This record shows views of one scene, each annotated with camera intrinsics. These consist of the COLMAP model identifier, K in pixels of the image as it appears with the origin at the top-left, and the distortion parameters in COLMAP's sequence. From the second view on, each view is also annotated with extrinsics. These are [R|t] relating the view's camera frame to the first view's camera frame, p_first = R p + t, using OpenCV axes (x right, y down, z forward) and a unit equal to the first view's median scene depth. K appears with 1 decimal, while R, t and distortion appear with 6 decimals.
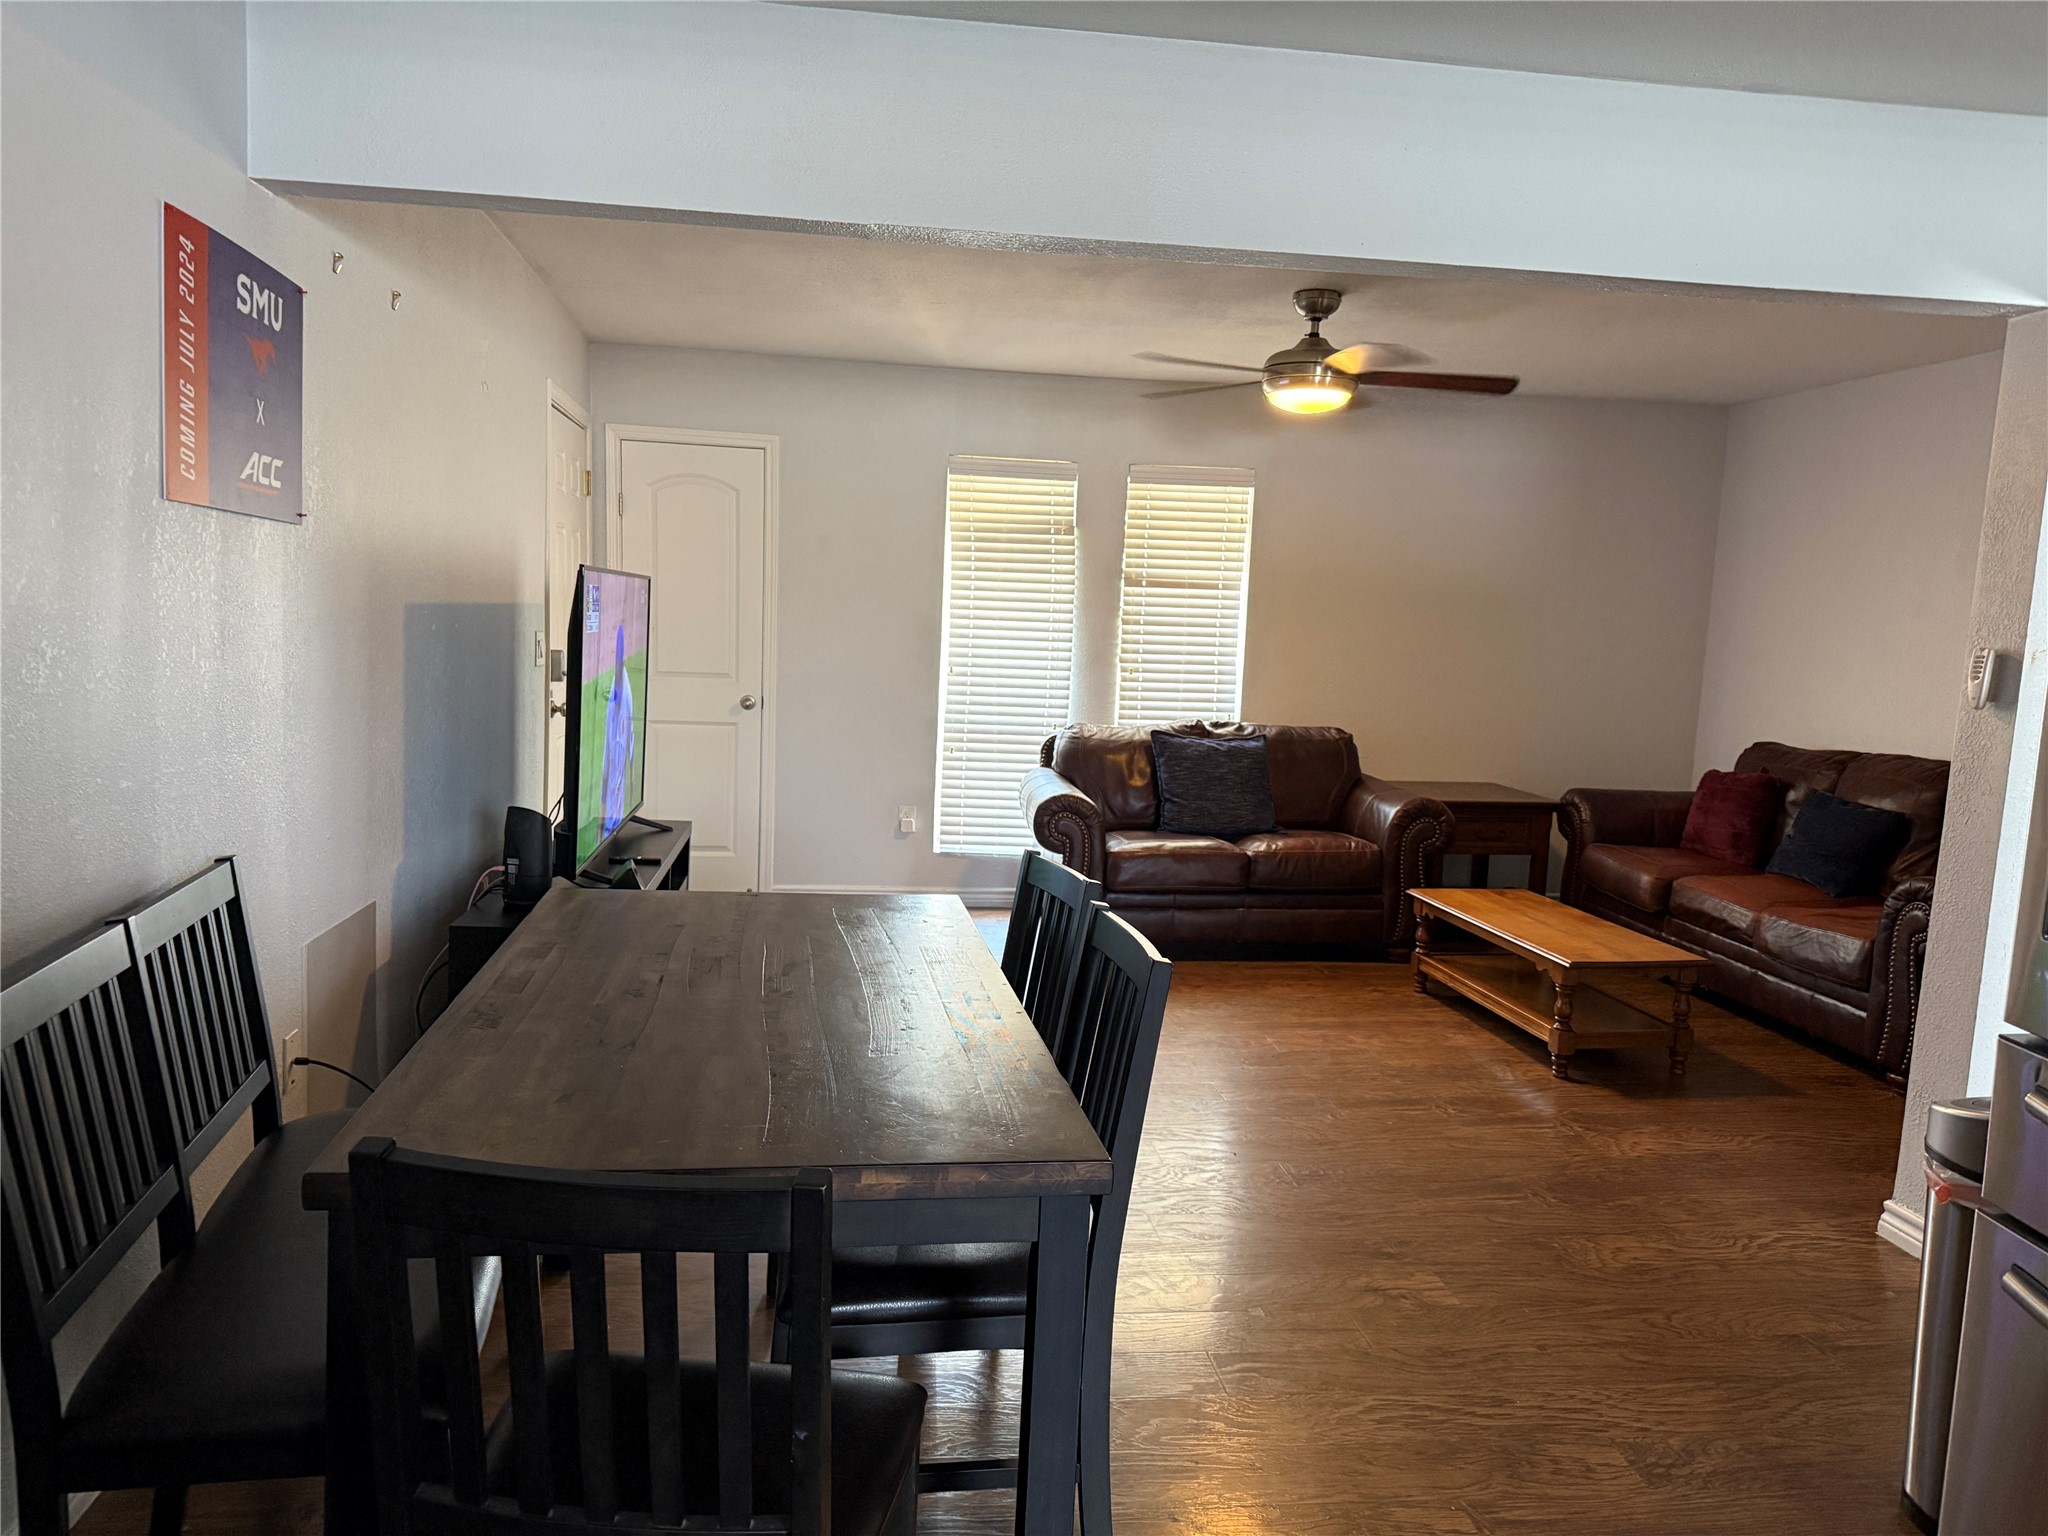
lens RADIAL K [[1427.5, 0, 1020.0], [0, 1427.5, 790.4], [0, 0, 1]] dist [0.136256, -0.223559]
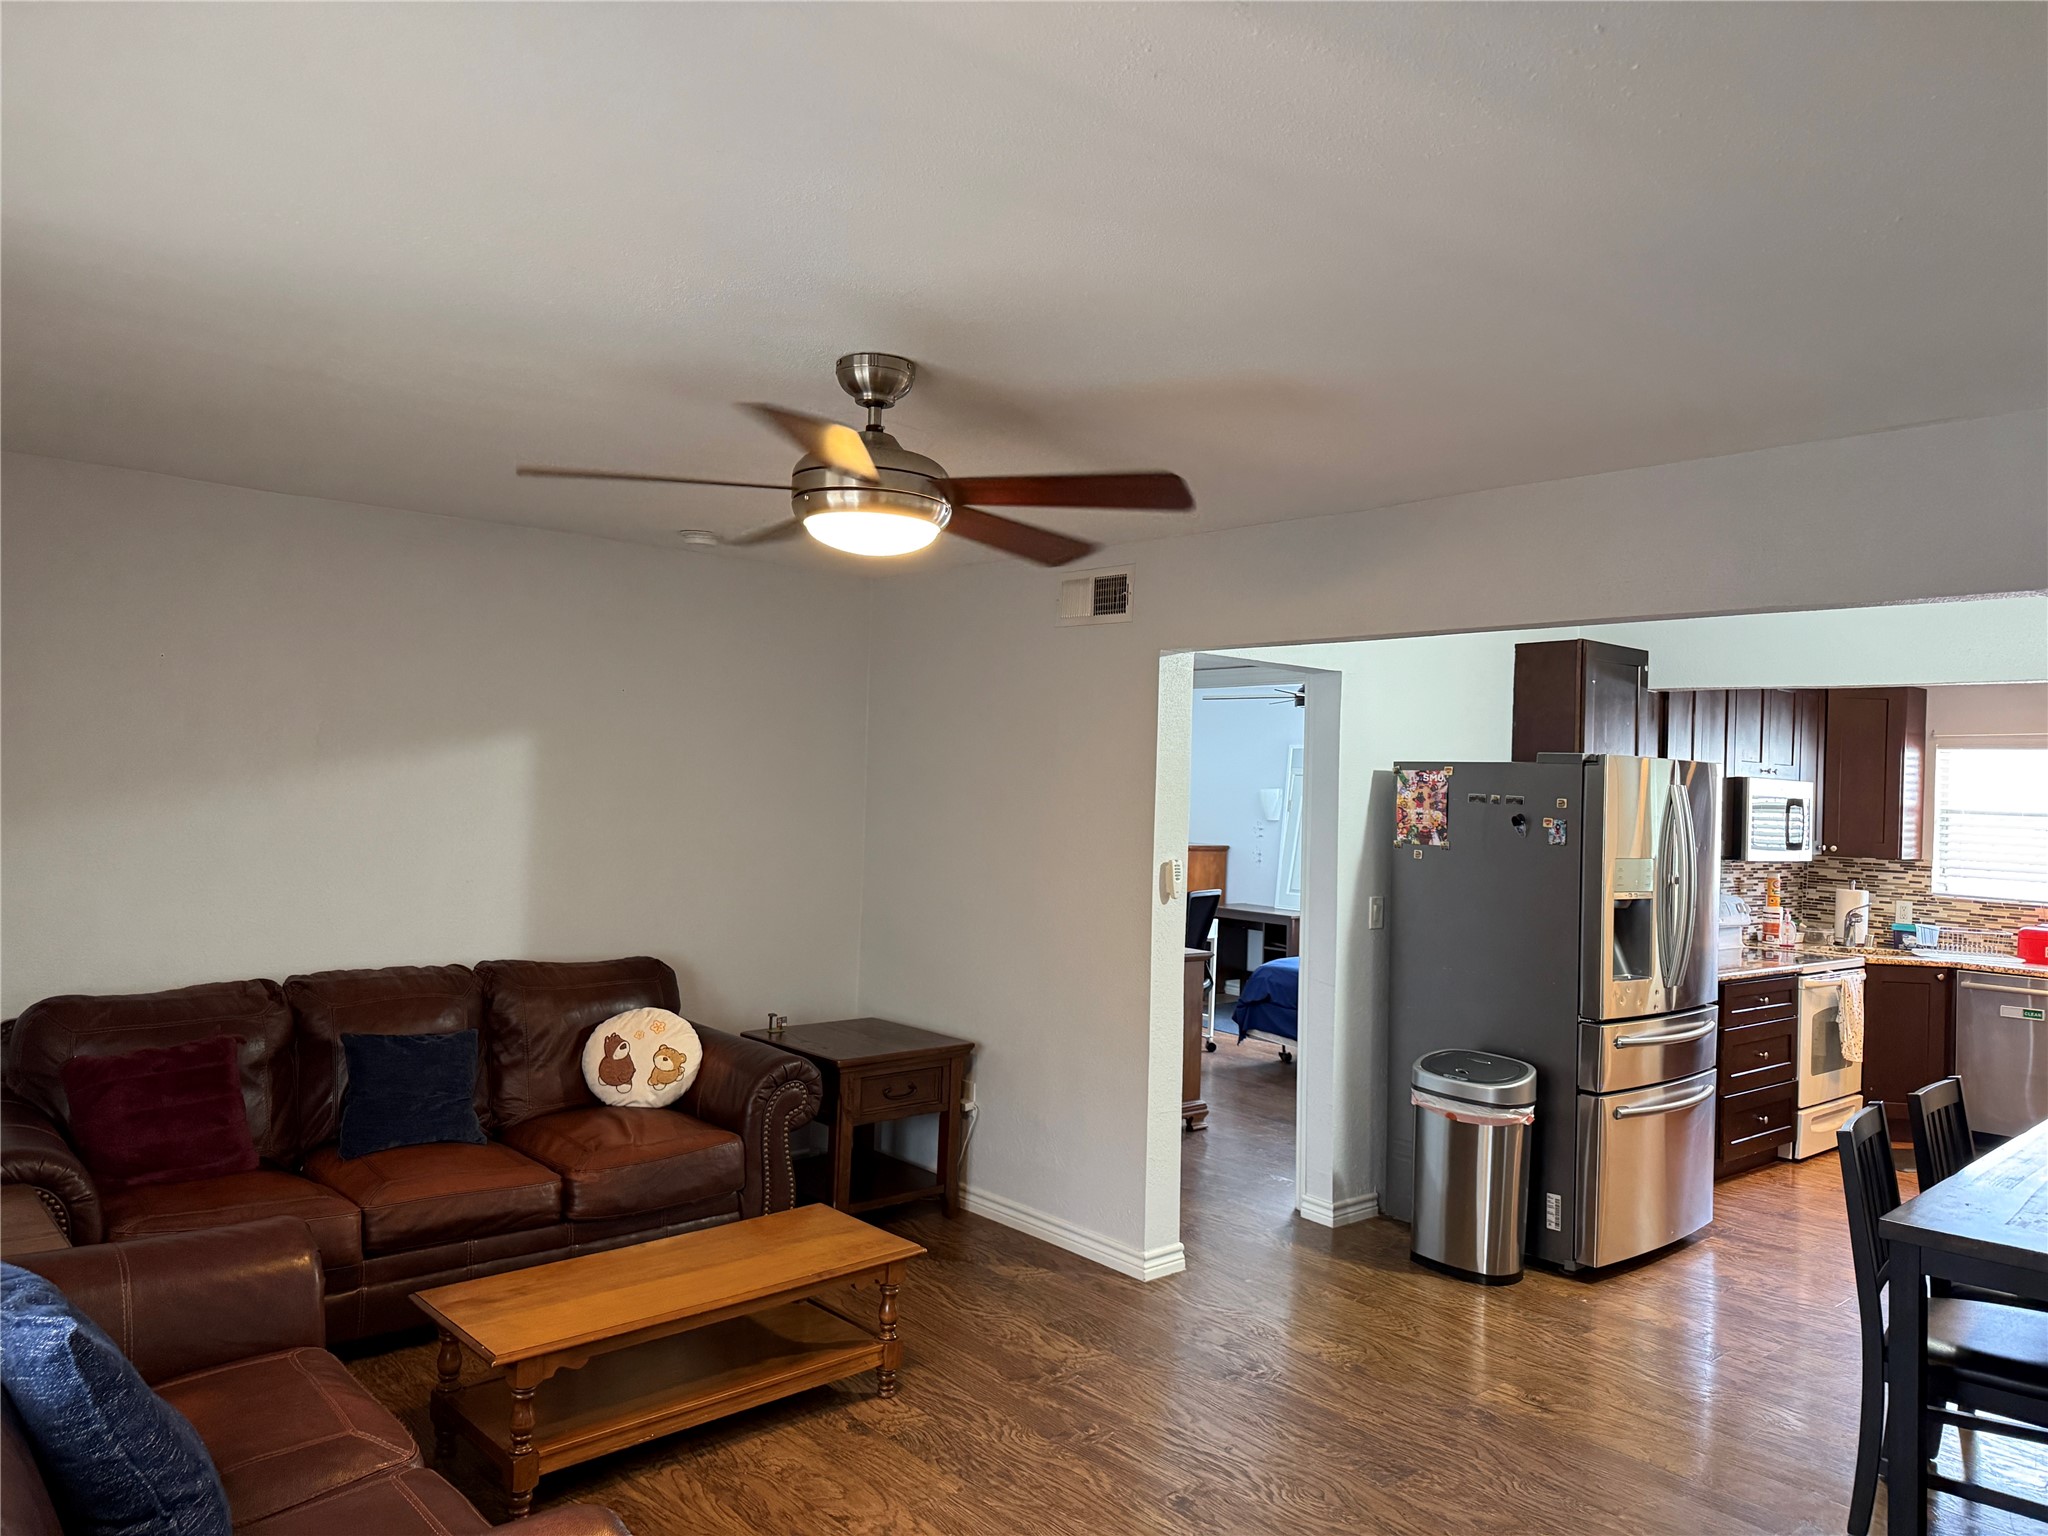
lens RADIAL K [[1440.9, 0, 1027.2], [0, 1440.9, 761.9], [0, 0, 1]] dist [0.133374, -0.236904]
pose [[-0.562905, -0.048092, 0.825121, -0.283392], [0.048107, 0.994707, 0.090796, -0.190793], [-0.825121, 0.090803, -0.557612, 1.081720]]
